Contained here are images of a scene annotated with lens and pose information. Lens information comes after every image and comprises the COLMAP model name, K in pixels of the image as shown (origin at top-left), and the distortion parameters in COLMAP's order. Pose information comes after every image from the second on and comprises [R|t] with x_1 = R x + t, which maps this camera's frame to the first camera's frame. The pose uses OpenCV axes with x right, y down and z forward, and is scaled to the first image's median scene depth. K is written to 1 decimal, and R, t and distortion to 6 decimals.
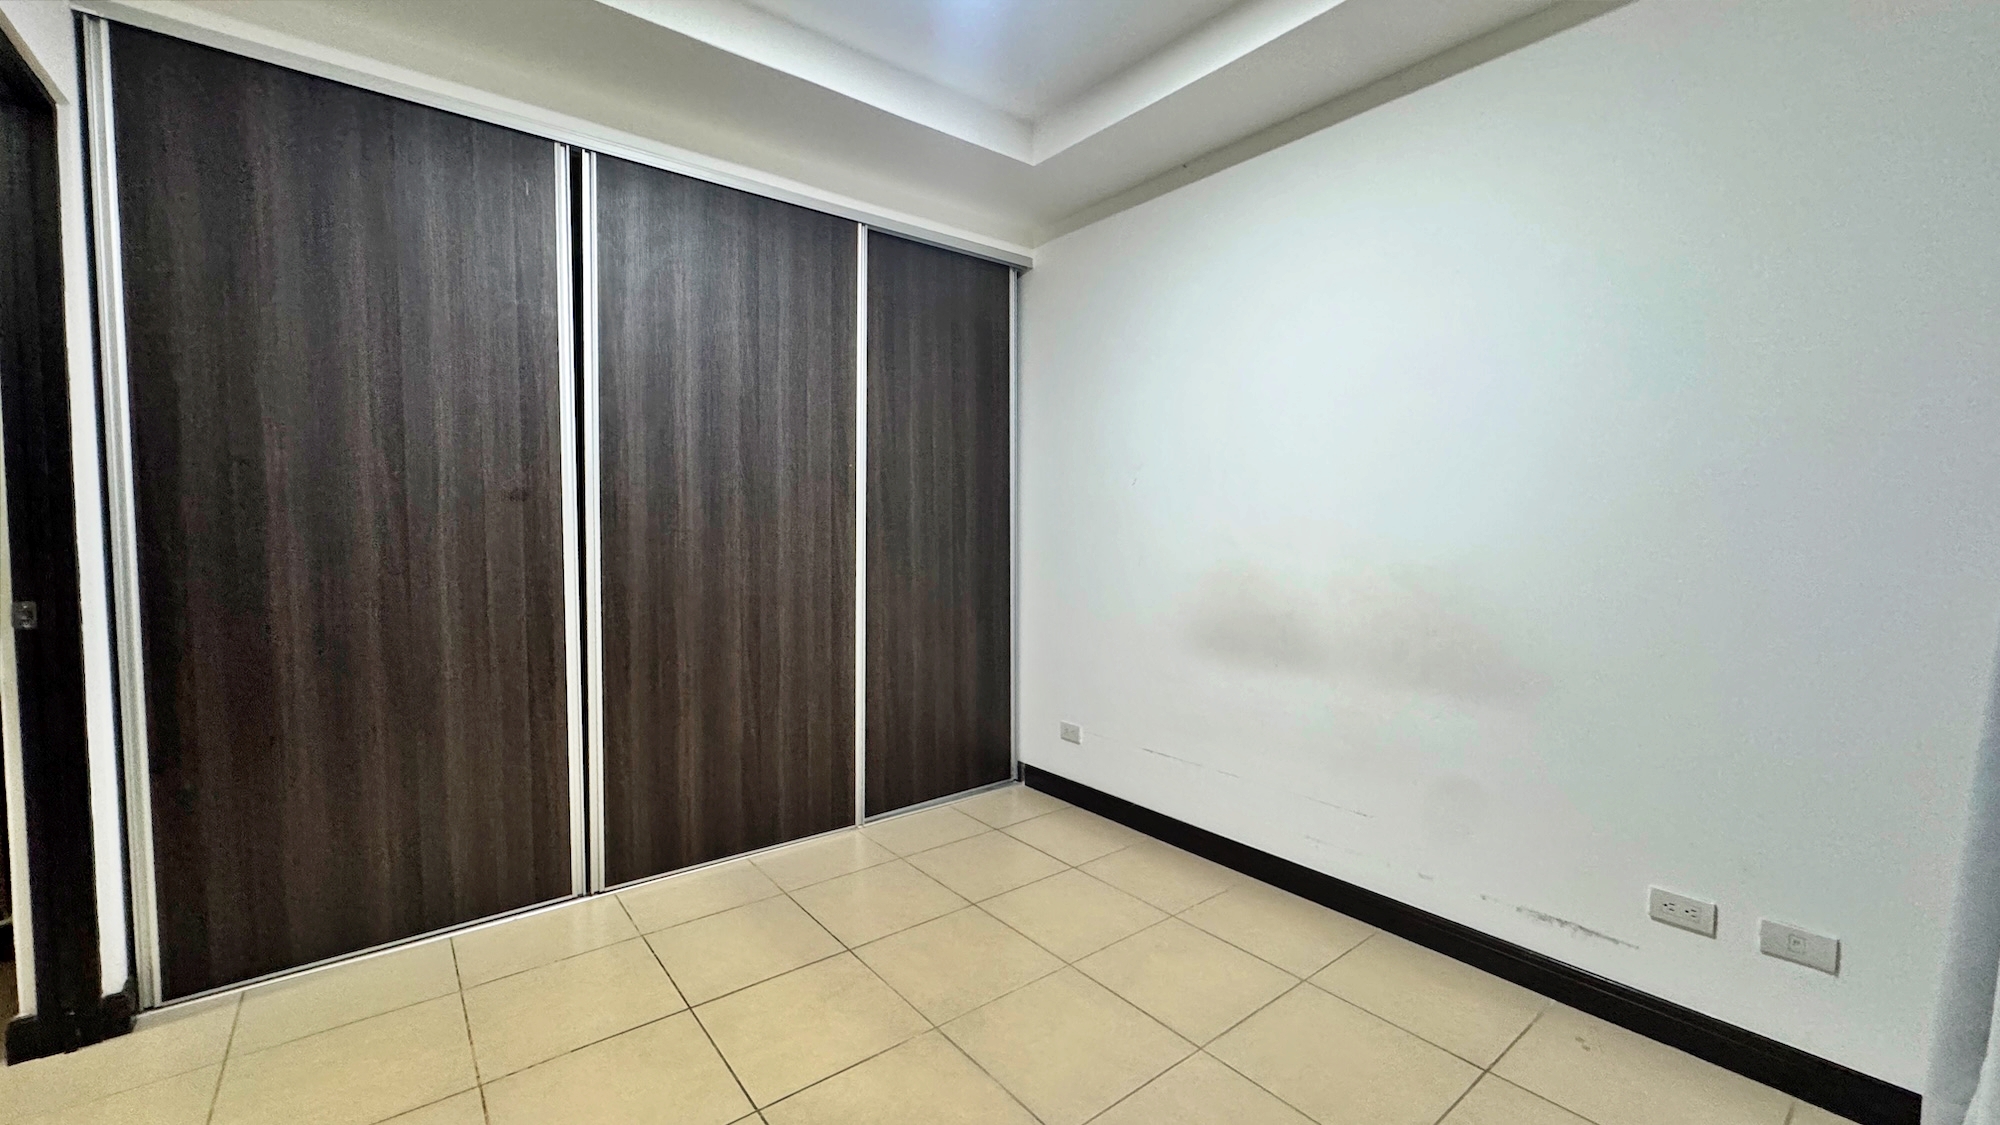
lens RADIAL K [[798.0, 0, 996.2], [0, 798.0, 563.1], [0, 0, 1]] dist [-0.001641, 0.000021]
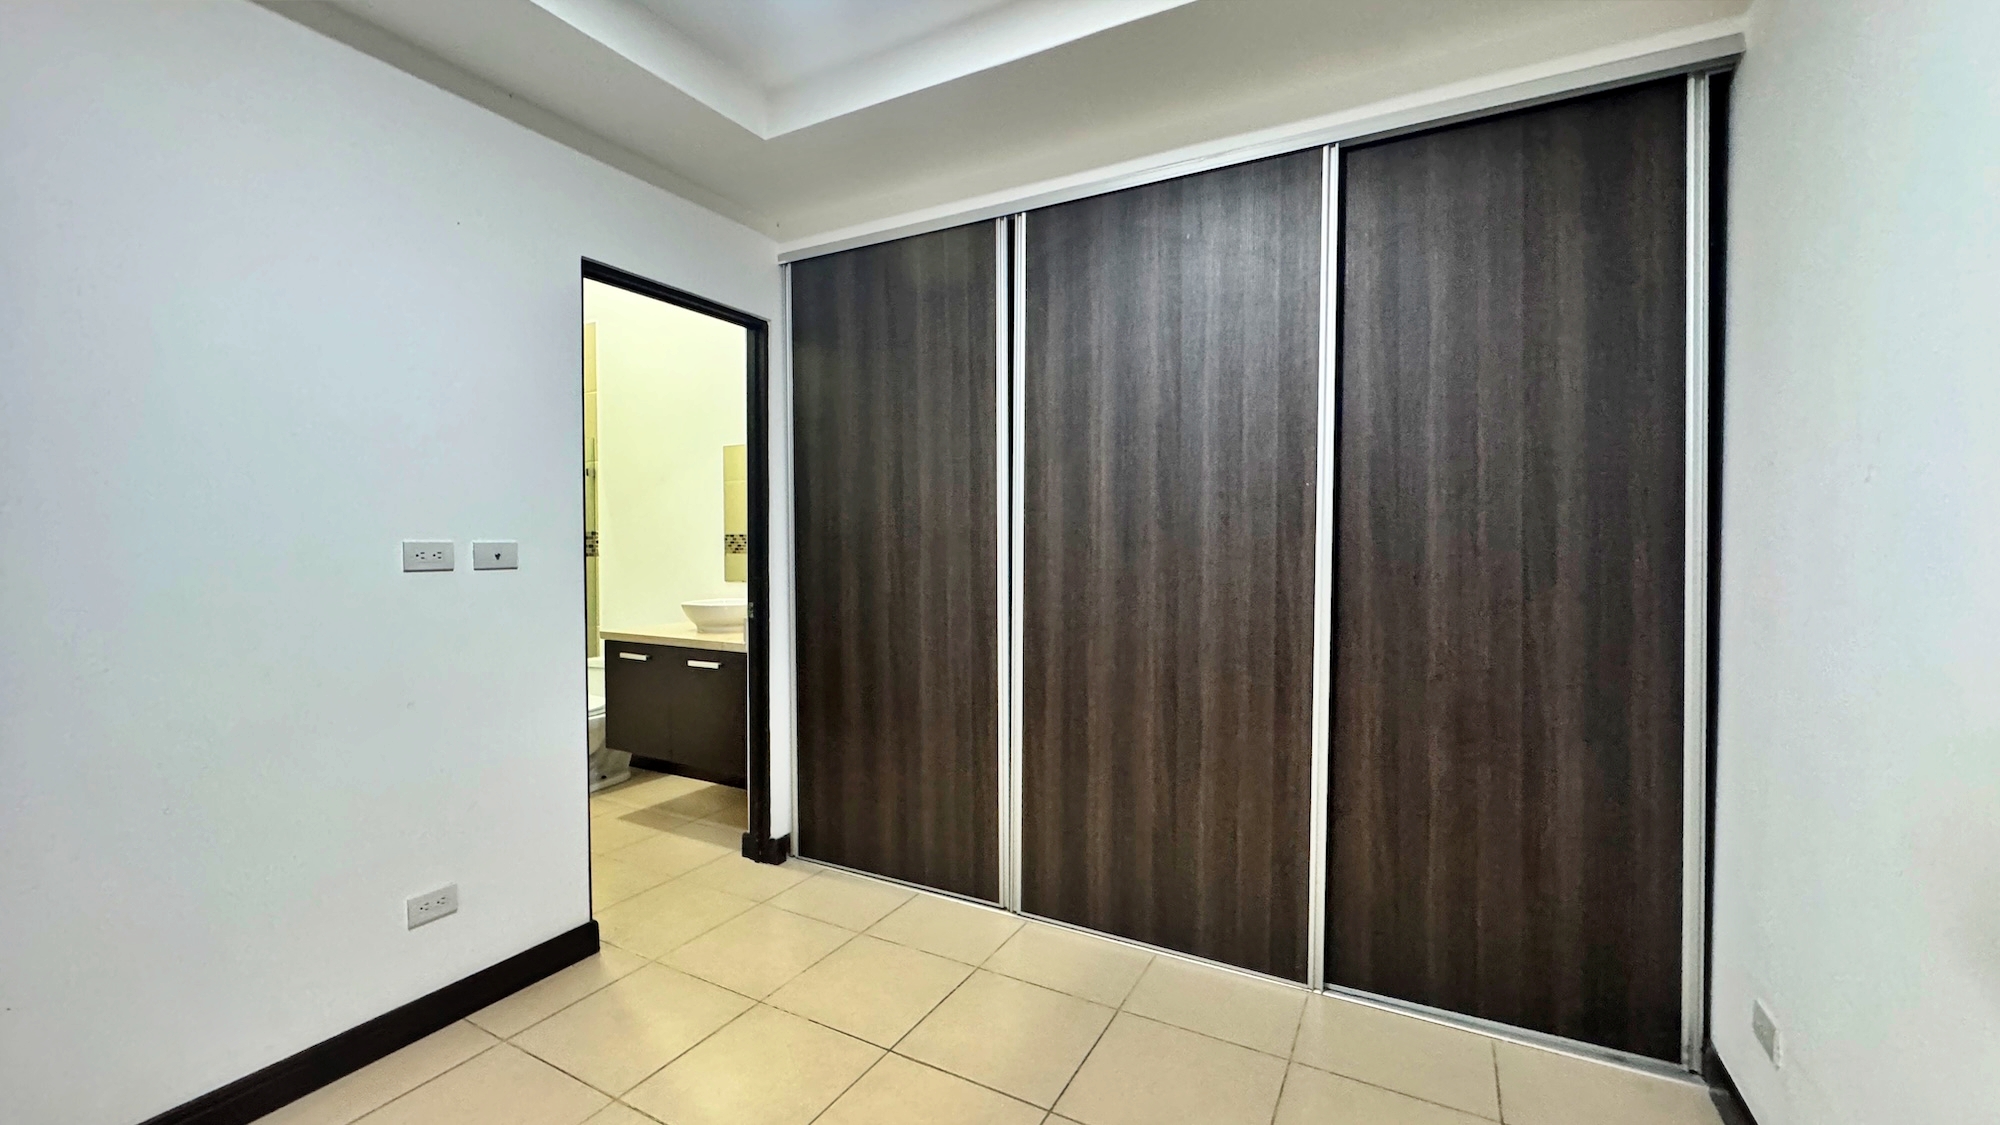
lens RADIAL K [[798.0, 0, 996.2], [0, 798.0, 563.1], [0, 0, 1]] dist [-0.001641, 0.000021]
pose [[0.391966, 0.021339, -0.919732, 0.410767], [-0.043954, 0.999024, 0.004447, -0.046358], [0.918929, 0.038682, 0.392522, 0.501592]]
